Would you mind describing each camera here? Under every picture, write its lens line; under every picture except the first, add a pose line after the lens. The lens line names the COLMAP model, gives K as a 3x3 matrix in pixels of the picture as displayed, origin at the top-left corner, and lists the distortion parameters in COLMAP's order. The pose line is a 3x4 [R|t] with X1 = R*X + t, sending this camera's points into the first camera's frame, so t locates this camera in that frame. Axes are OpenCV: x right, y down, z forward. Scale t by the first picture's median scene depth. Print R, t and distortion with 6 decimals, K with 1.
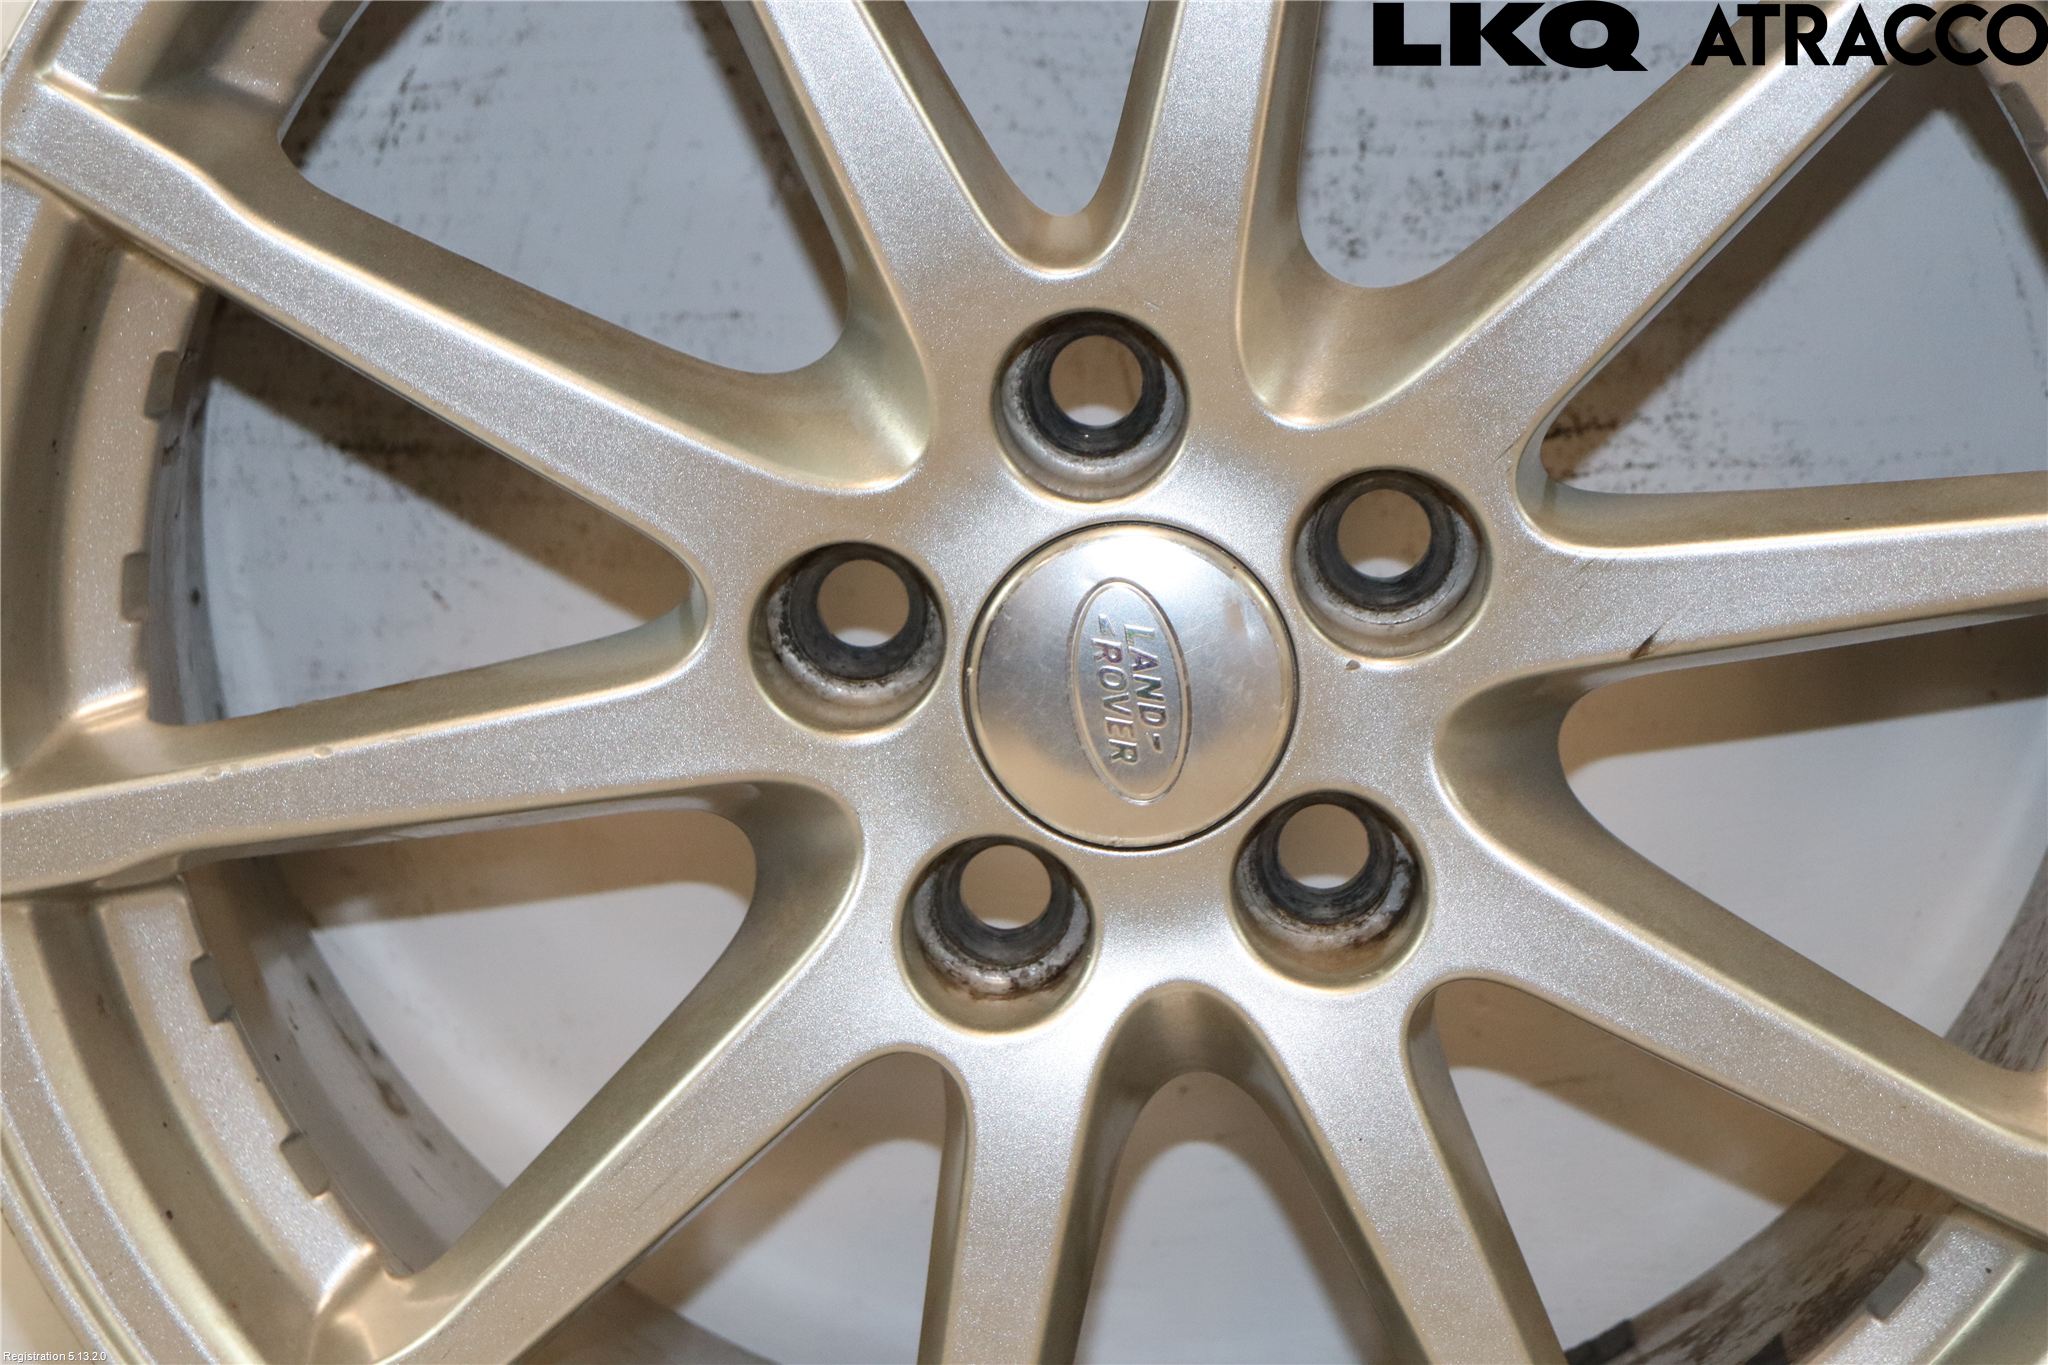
lens RADIAL K [[4851.2, 0, 1011.3], [0, 4851.2, 690.8], [0, 0, 1]] dist [0.391057, 0.000000]
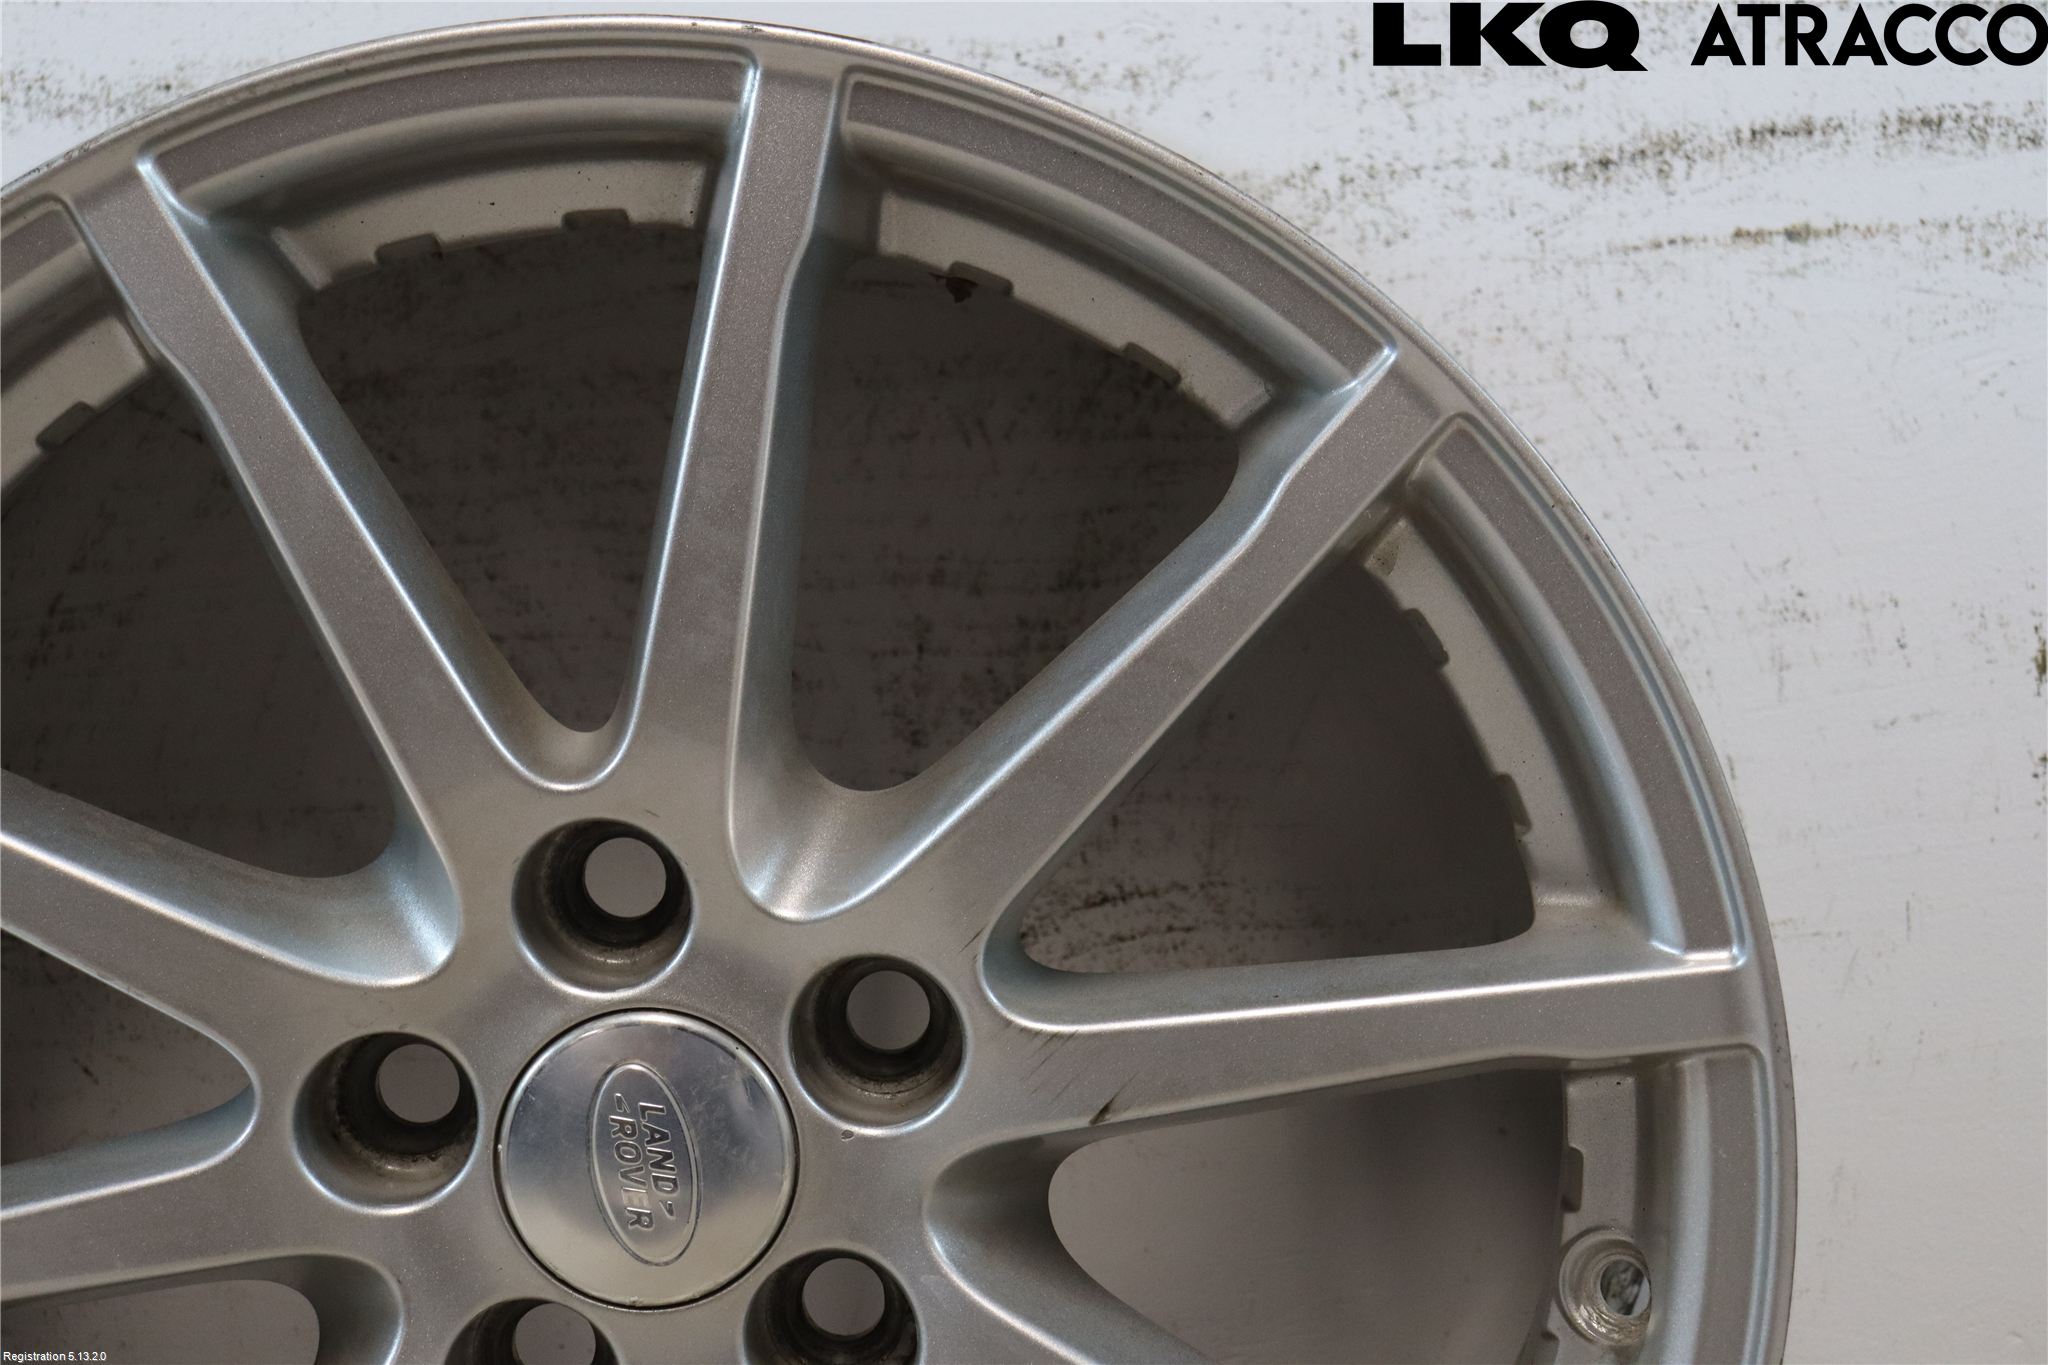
lens RADIAL K [[4546.2, 0, 1018.2], [0, 4546.2, 676.7], [0, 0, 1]] dist [0.327111, 0.000000]
pose [[0.999796, -0.017853, 0.009454, 0.098145], [0.018571, 0.996434, -0.082308, -0.022080], [-0.007951, 0.082467, 0.996562, -0.040564]]
